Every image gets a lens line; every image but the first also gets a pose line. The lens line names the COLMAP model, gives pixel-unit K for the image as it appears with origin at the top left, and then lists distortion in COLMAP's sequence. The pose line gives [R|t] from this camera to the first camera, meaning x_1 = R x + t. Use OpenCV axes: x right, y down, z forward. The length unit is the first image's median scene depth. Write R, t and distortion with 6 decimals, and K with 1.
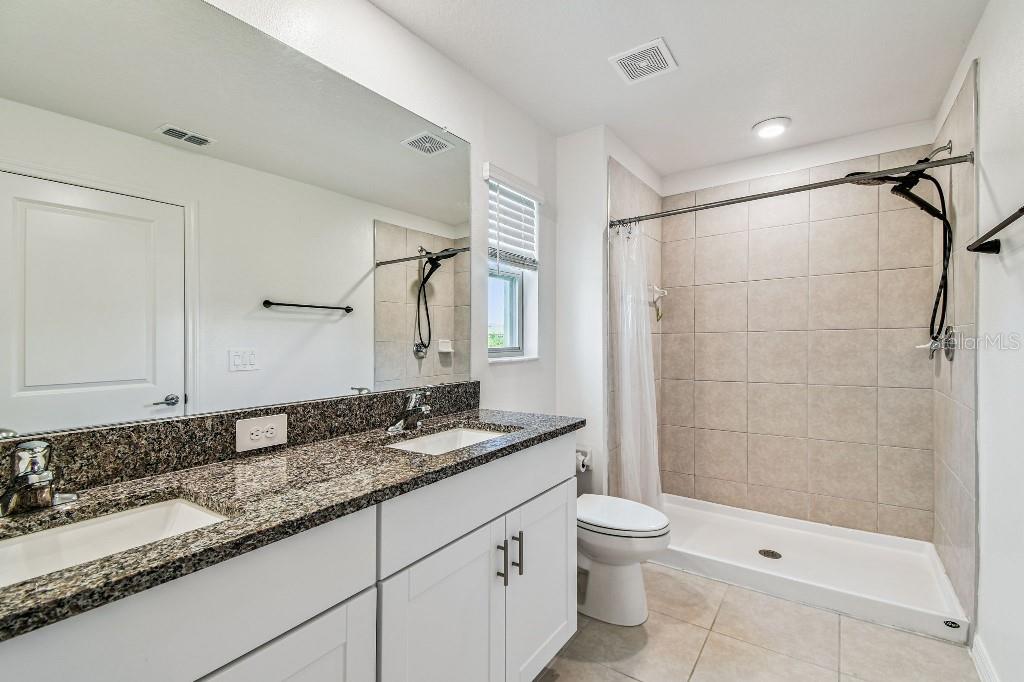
lens RADIAL K [[447.8, 0, 519.1], [0, 447.8, 336.7], [0, 0, 1]] dist [0.030309, -0.013331]
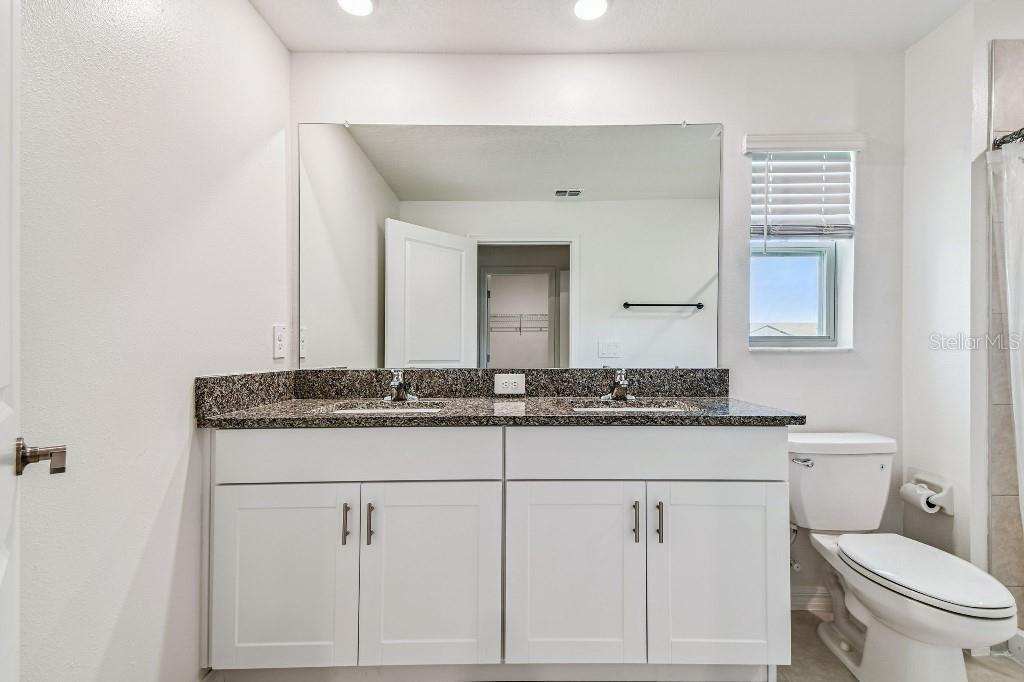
lens RADIAL K [[447.8, 0, 528.0], [0, 447.8, 340.9], [0, 0, 1]] dist [0.030309, -0.013331]
pose [[0.573857, -0.002919, -0.818951, 0.440415], [0.003042, 0.999994, -0.001432, 0.038365], [0.818950, -0.001670, 0.573862, 0.096385]]
